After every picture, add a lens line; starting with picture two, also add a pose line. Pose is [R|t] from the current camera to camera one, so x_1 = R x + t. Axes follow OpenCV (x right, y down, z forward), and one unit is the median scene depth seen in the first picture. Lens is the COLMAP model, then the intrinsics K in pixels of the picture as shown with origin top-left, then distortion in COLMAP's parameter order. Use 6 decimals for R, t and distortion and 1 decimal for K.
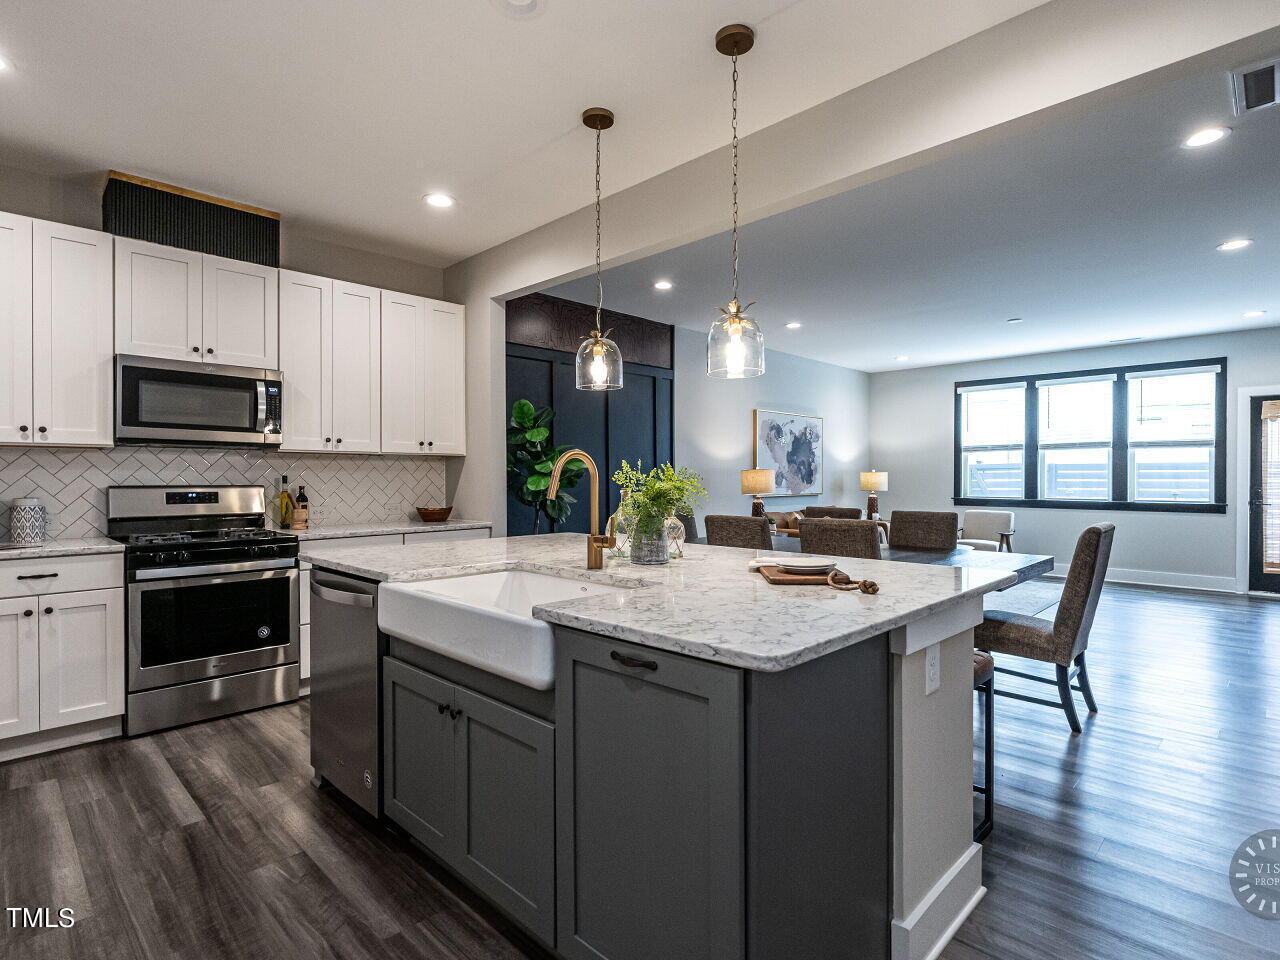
lens RADIAL K [[658.8, 0, 641.7], [0, 658.8, 481.6], [0, 0, 1]] dist [-0.002299, -0.000721]
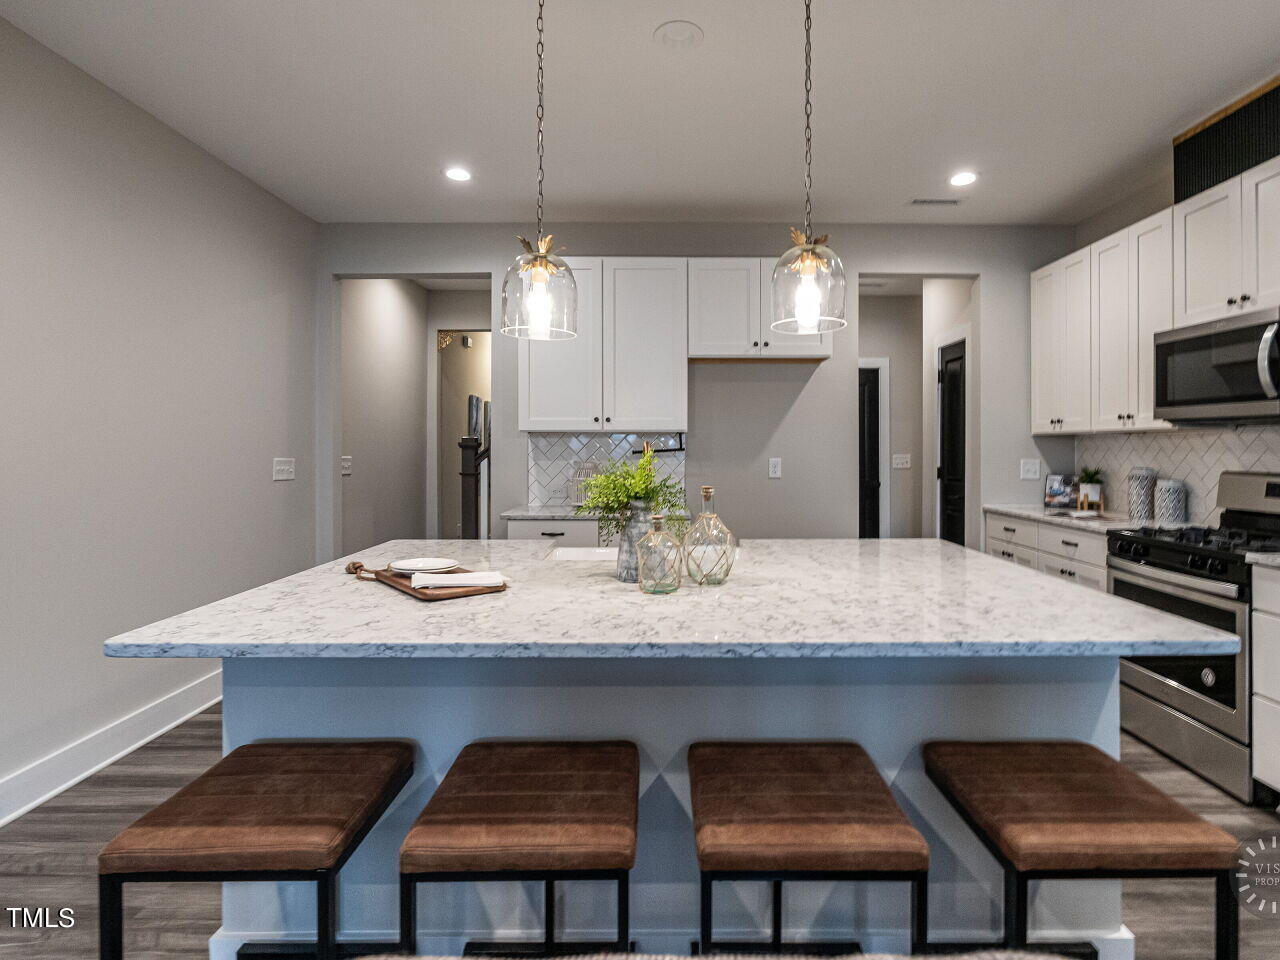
lens RADIAL K [[658.8, 0, 653.1], [0, 658.8, 448.2], [0, 0, 1]] dist [-0.002299, -0.000721]
pose [[-0.710835, 0.006516, -0.703329, 0.370300], [0.004188, 0.999979, 0.005031, -0.031487], [0.703347, 0.000631, -0.710847, 1.067824]]
